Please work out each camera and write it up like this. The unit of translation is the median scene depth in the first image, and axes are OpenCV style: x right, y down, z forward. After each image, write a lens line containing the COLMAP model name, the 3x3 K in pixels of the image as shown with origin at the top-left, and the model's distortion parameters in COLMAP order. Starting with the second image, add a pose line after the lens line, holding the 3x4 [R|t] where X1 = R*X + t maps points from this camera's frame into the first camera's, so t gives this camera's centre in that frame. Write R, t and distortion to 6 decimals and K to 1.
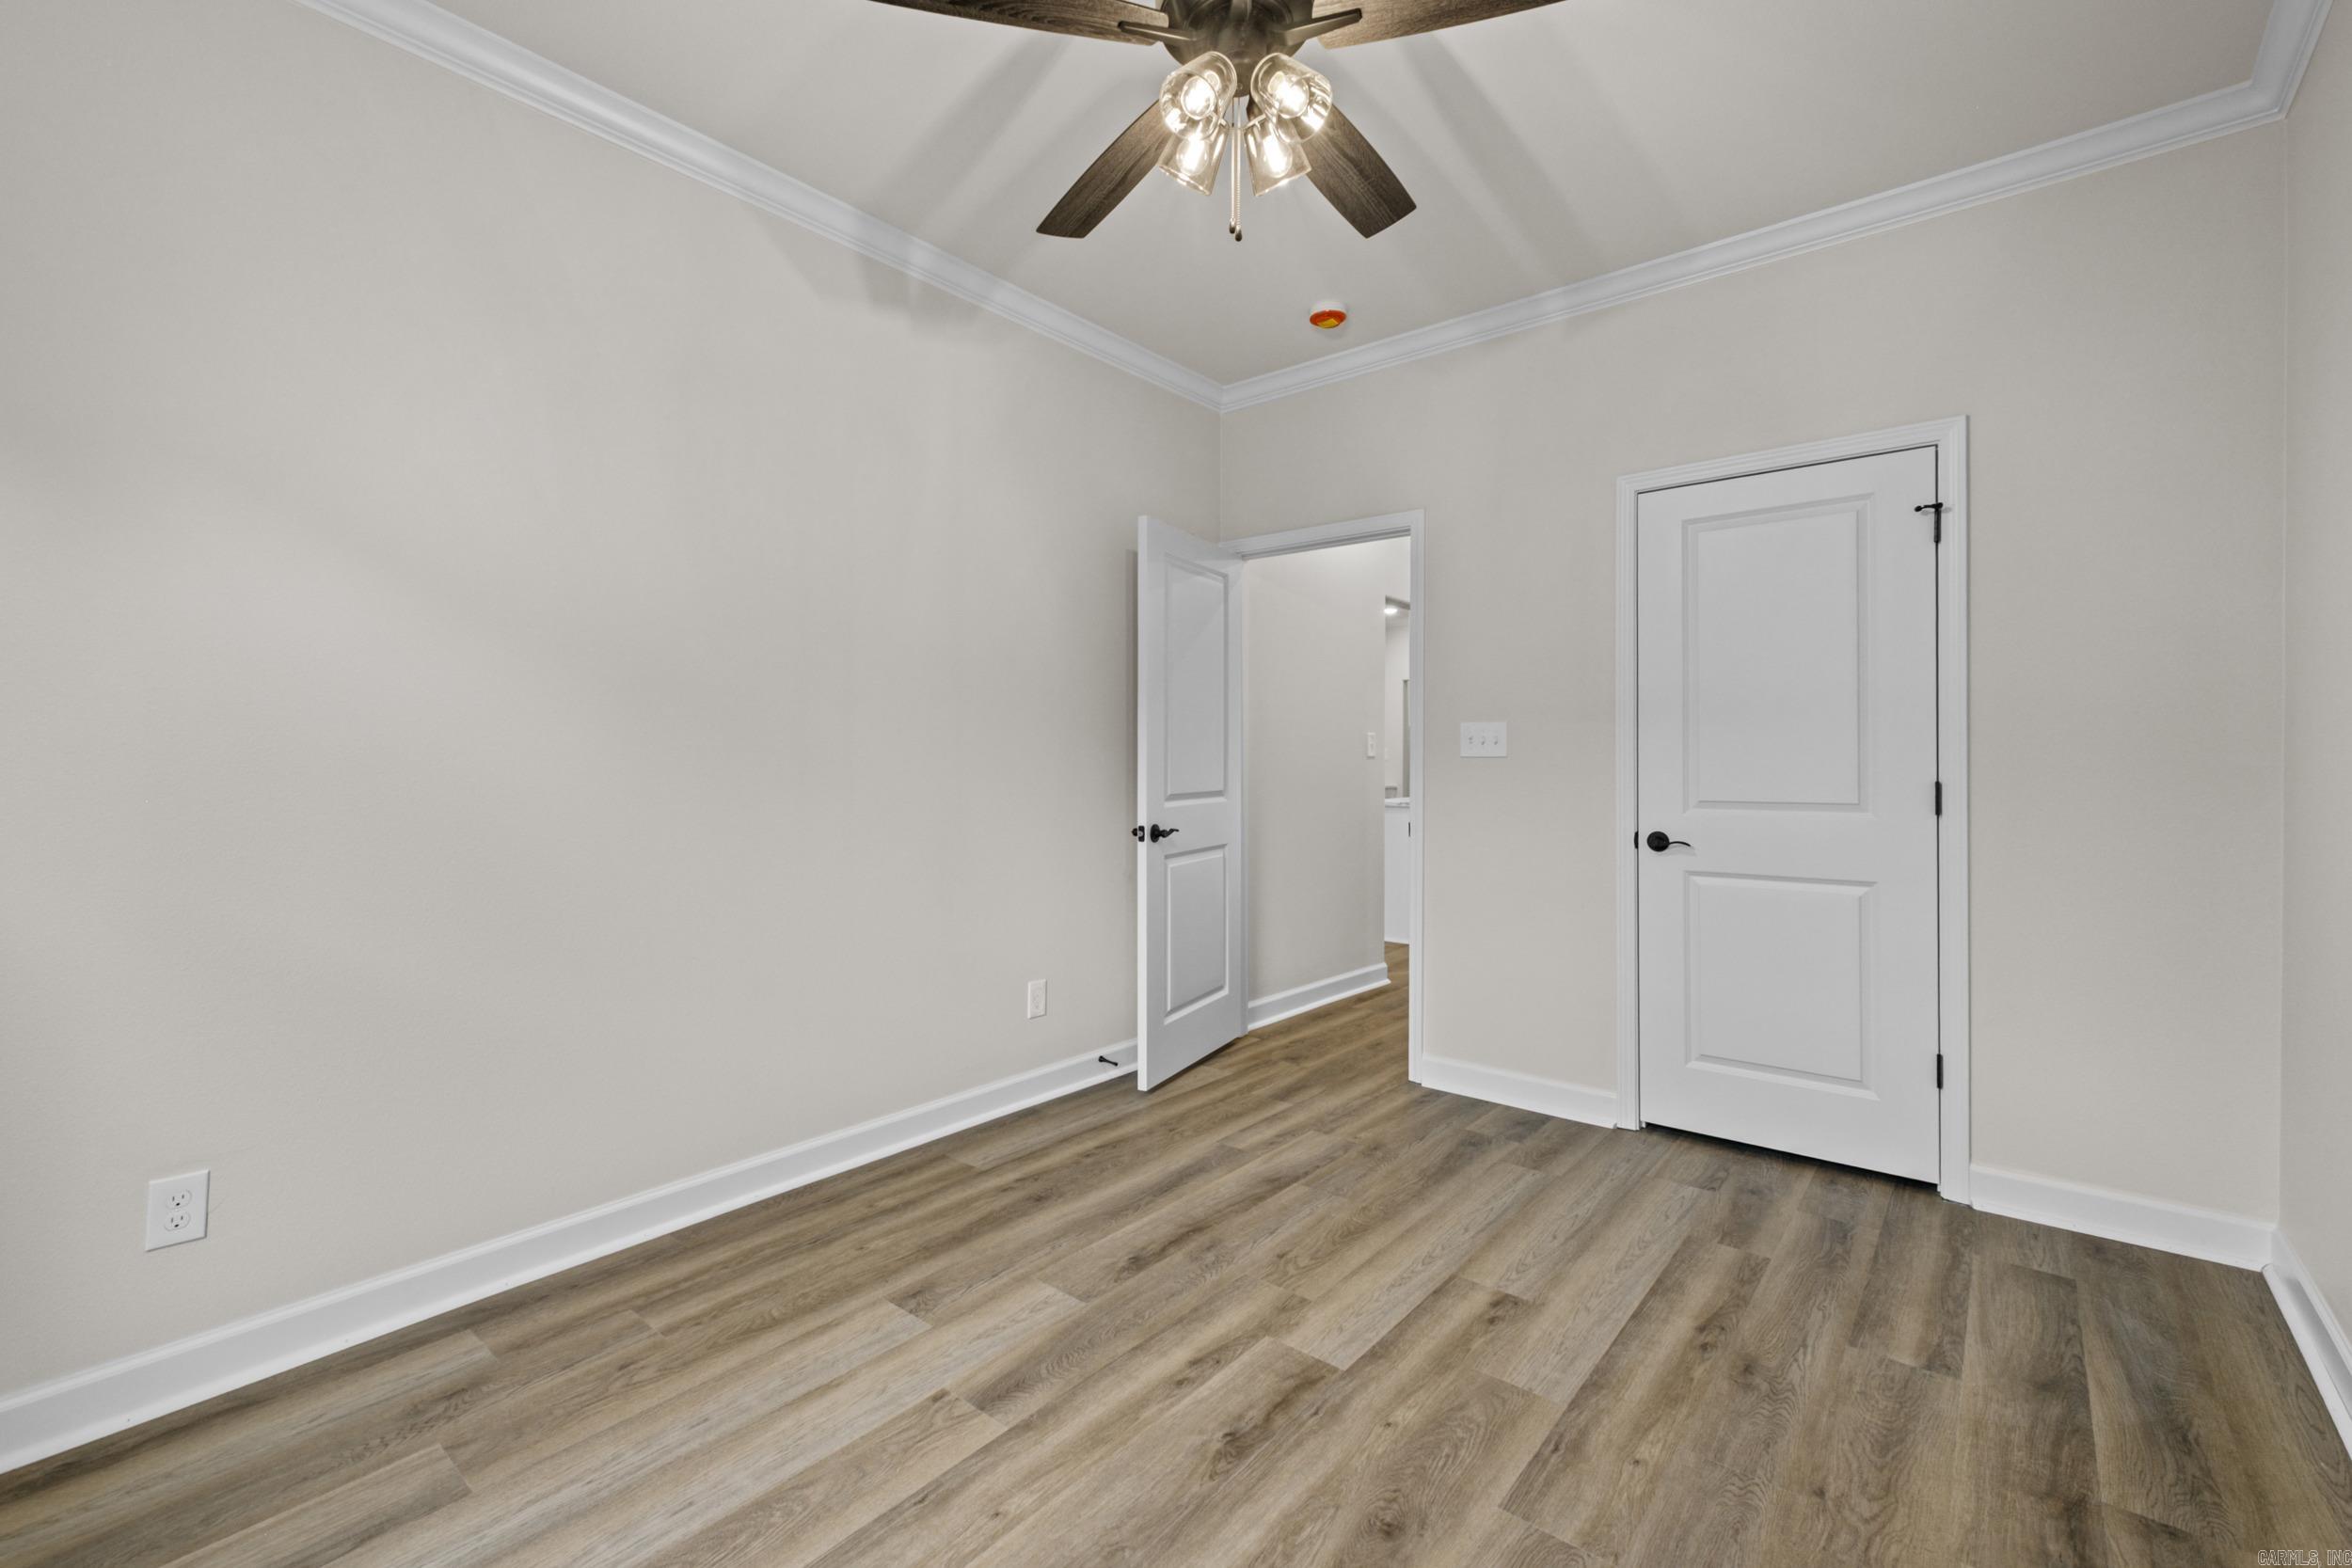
lens RADIAL K [[1011.5, 0, 1169.2], [0, 1011.5, 769.4], [0, 0, 1]] dist [0.006516, 0.000239]
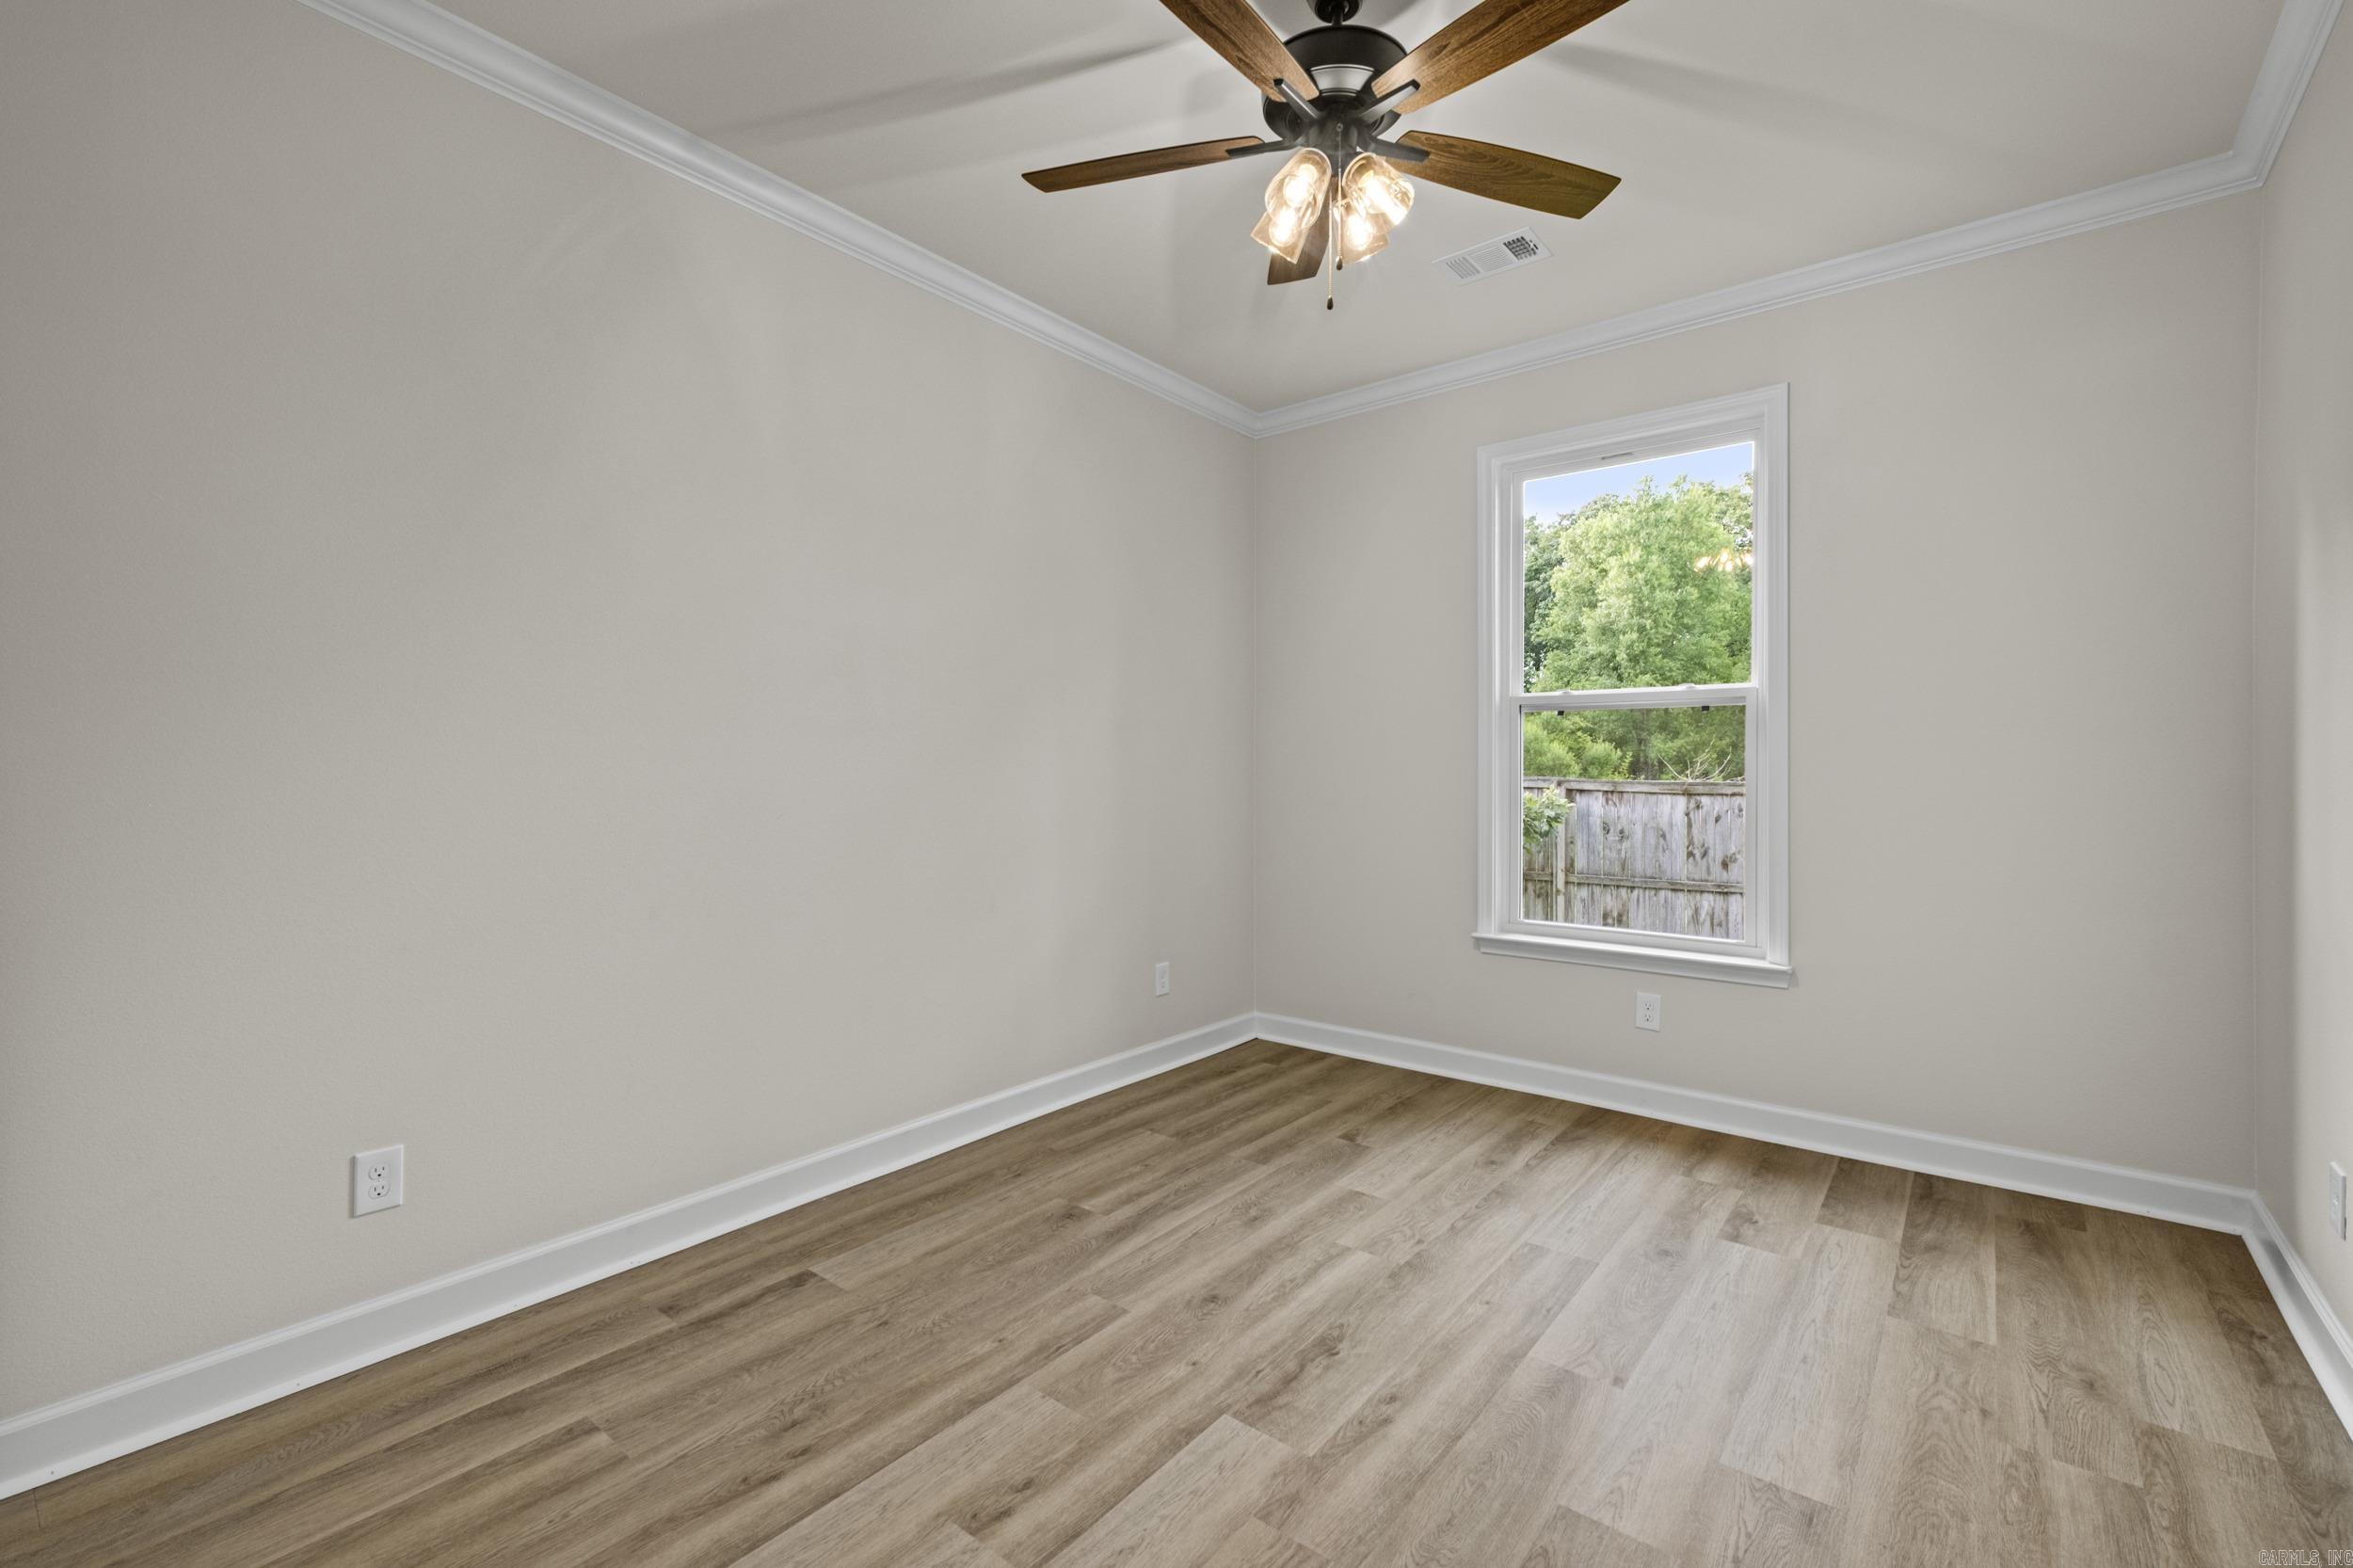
lens RADIAL K [[1012.0, 0, 1176.3], [0, 1012.0, 774.7], [0, 0, 1]] dist [0.006516, 0.000239]
pose [[-0.999709, -0.000566, -0.024113, 0.252407], [-0.000724, 0.999978, 0.006554, -0.011756], [0.024108, 0.006569, -0.999688, 2.027365]]
